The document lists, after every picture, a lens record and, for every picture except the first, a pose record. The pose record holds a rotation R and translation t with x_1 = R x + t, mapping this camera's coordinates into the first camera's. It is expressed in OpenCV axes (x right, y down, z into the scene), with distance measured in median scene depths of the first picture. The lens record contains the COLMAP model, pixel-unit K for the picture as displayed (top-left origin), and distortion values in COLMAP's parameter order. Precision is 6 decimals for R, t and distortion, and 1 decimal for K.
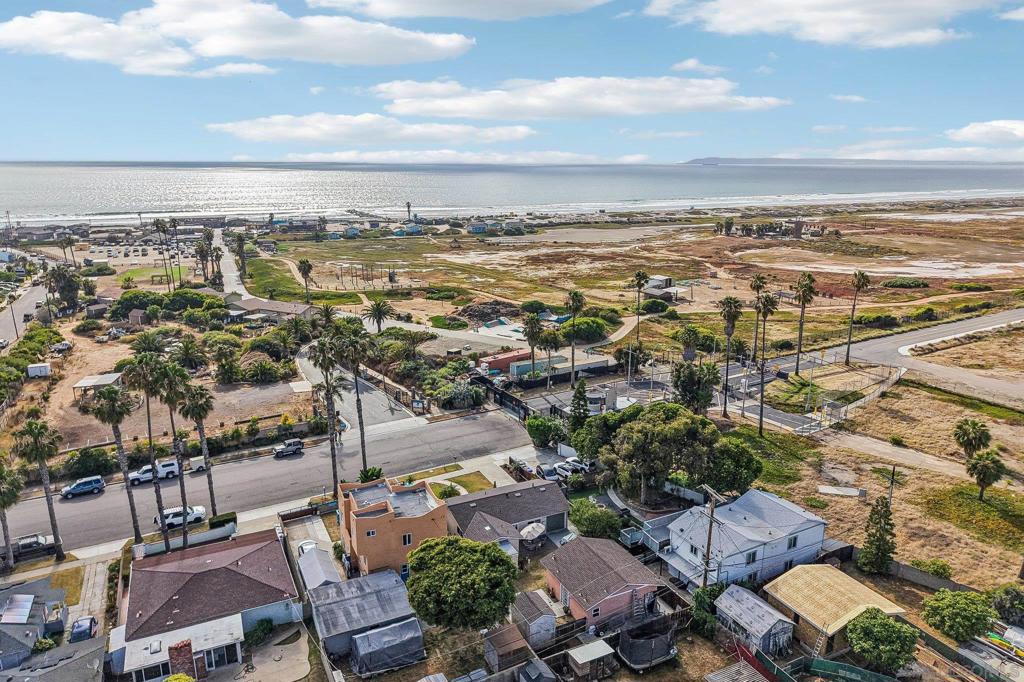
lens RADIAL K [[652.7, 0, 509.5], [0, 652.7, 343.1], [0, 0, 1]] dist [0.008669, -0.010060]
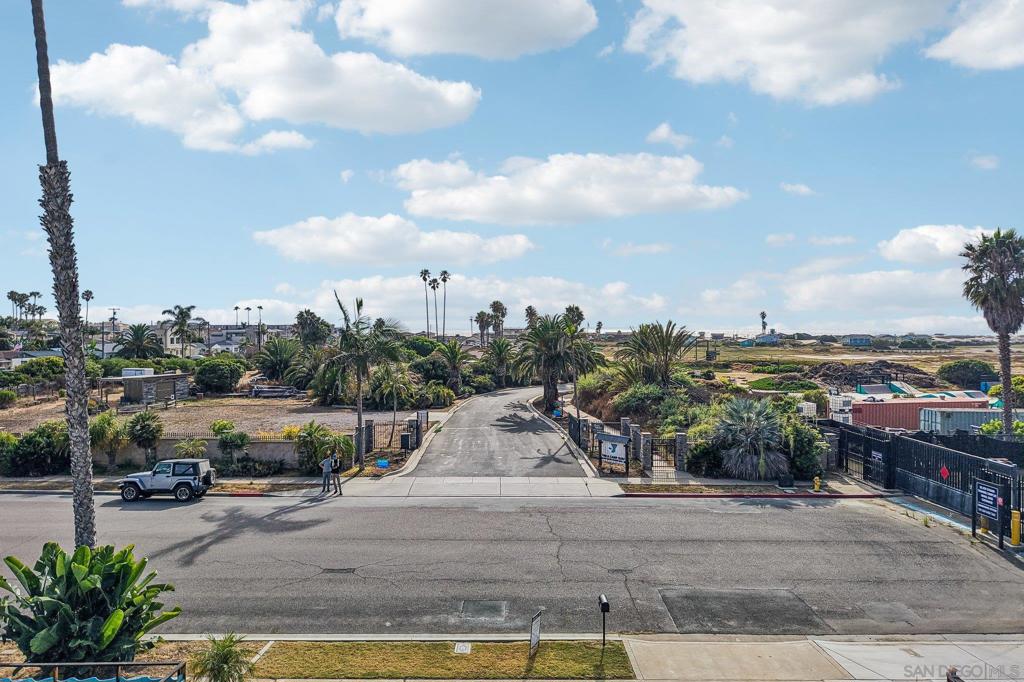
lens RADIAL K [[686.9, 0, 509.2], [0, 686.9, 341.2], [0, 0, 1]] dist [0.035071, -0.032058]
pose [[0.867460, 0.007158, -0.497455, -0.006564], [-0.118884, 0.973911, -0.193296, 0.114245], [0.483093, 0.226816, 0.845681, 0.639447]]
